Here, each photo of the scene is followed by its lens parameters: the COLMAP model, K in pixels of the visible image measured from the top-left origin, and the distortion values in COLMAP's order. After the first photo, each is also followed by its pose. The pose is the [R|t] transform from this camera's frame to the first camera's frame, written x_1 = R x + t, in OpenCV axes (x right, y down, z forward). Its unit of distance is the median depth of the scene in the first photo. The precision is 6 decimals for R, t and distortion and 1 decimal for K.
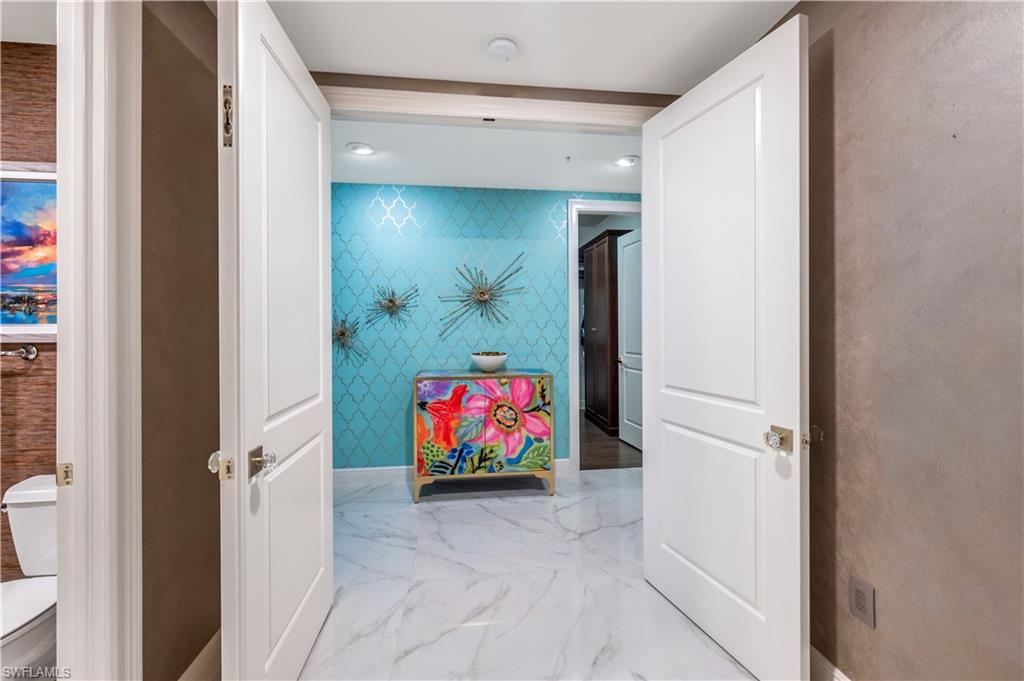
lens RADIAL K [[416.3, 0, 514.1], [0, 416.3, 332.0], [0, 0, 1]] dist [0.002275, -0.000504]
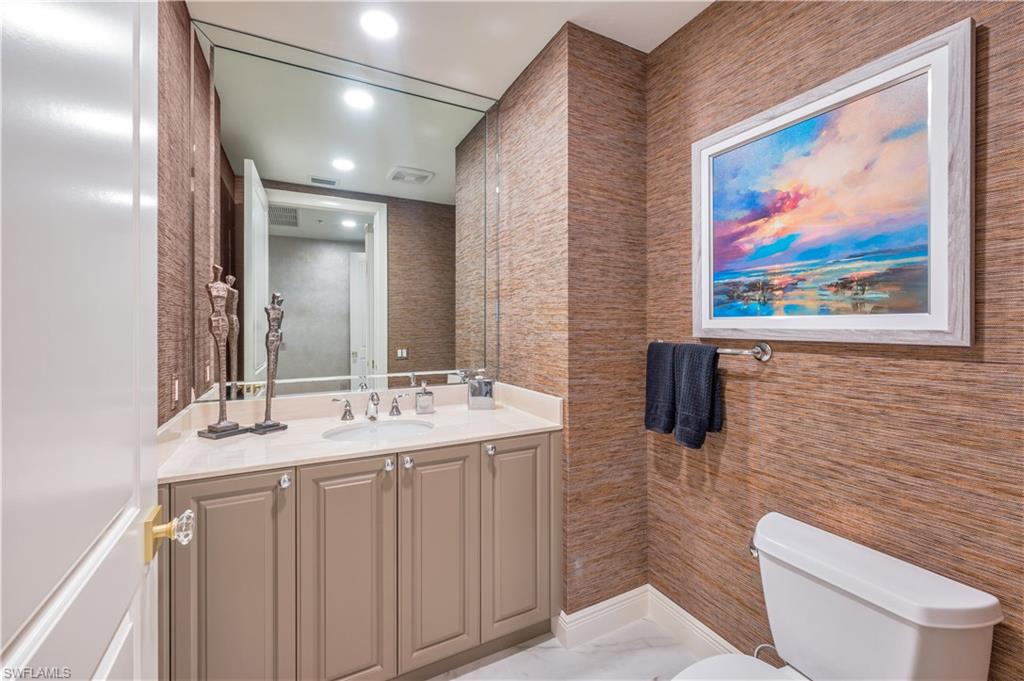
lens RADIAL K [[416.3, 0, 512.6], [0, 416.3, 331.1], [0, 0, 1]] dist [0.002275, -0.000504]
pose [[0.359889, 0.015651, -0.932864, -0.590810], [0.003327, 0.999831, 0.018058, -0.006870], [0.932989, -0.009603, 0.359776, 0.265247]]
